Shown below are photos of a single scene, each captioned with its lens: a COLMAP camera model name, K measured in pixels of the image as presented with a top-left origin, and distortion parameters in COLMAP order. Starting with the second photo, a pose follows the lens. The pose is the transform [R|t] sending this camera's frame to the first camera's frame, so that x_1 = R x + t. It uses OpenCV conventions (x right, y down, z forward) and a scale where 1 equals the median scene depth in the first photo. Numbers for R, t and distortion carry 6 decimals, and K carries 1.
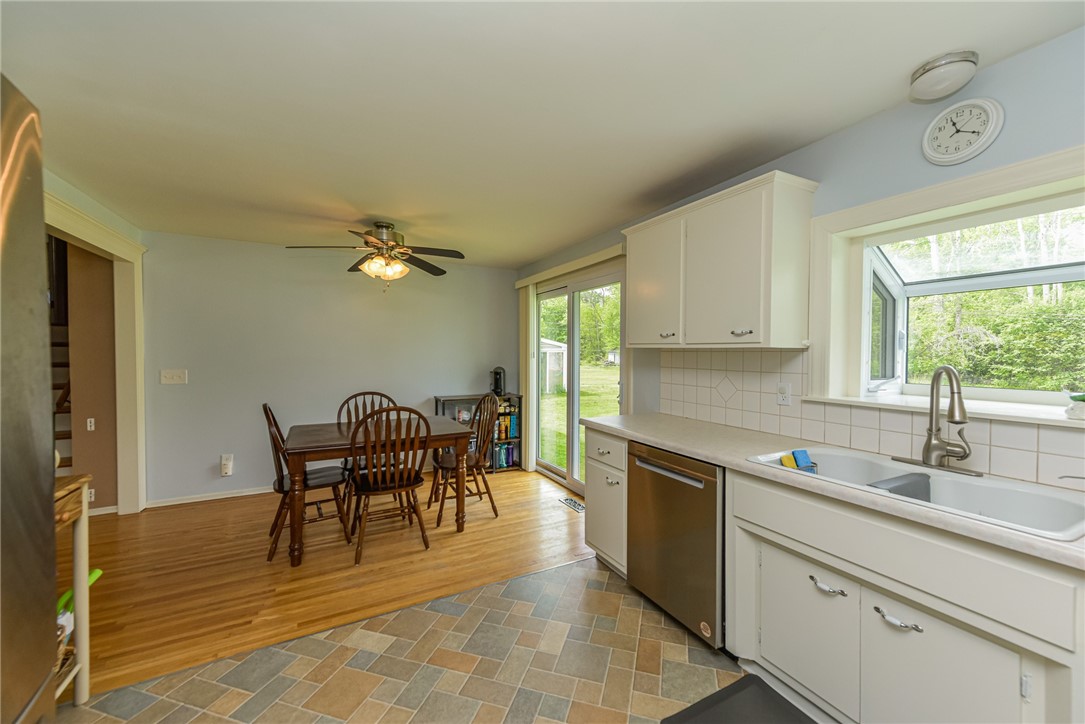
lens RADIAL K [[423.9, 0, 543.4], [0, 423.9, 366.1], [0, 0, 1]] dist [0.010875, -0.000156]
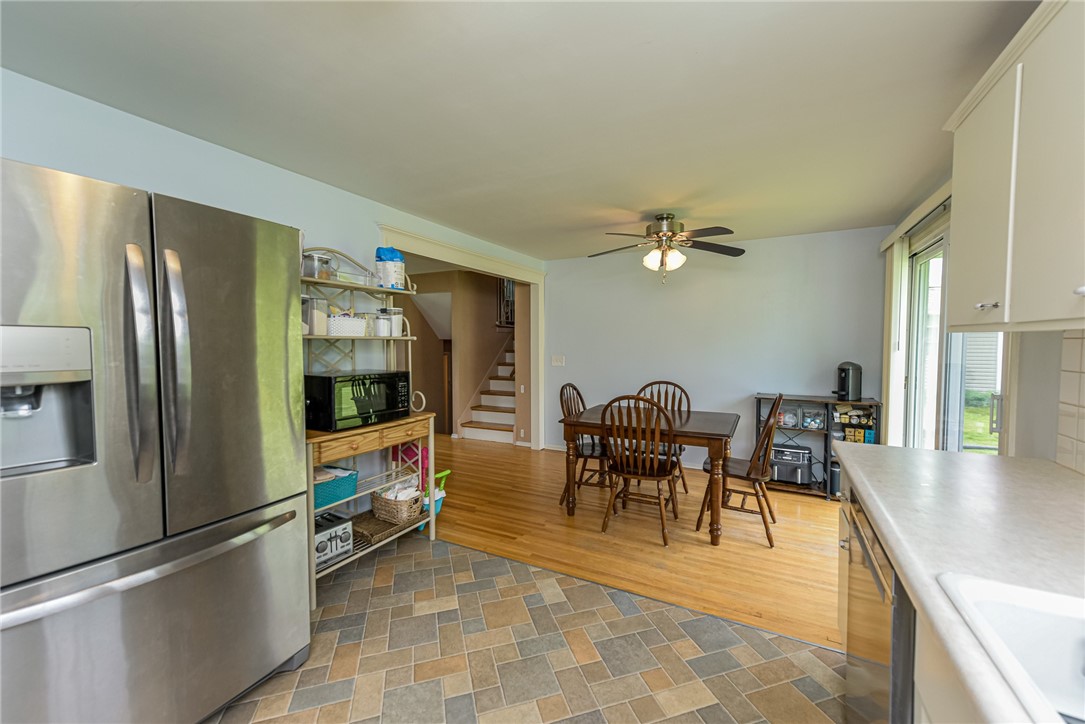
lens RADIAL K [[423.9, 0, 546.8], [0, 423.9, 362.0], [0, 0, 1]] dist [0.010875, -0.000156]
pose [[0.564065, 0.032512, -0.825090, 0.302170], [-0.027174, 0.999414, 0.020804, 0.000583], [0.825283, 0.010686, 0.564618, 0.194460]]
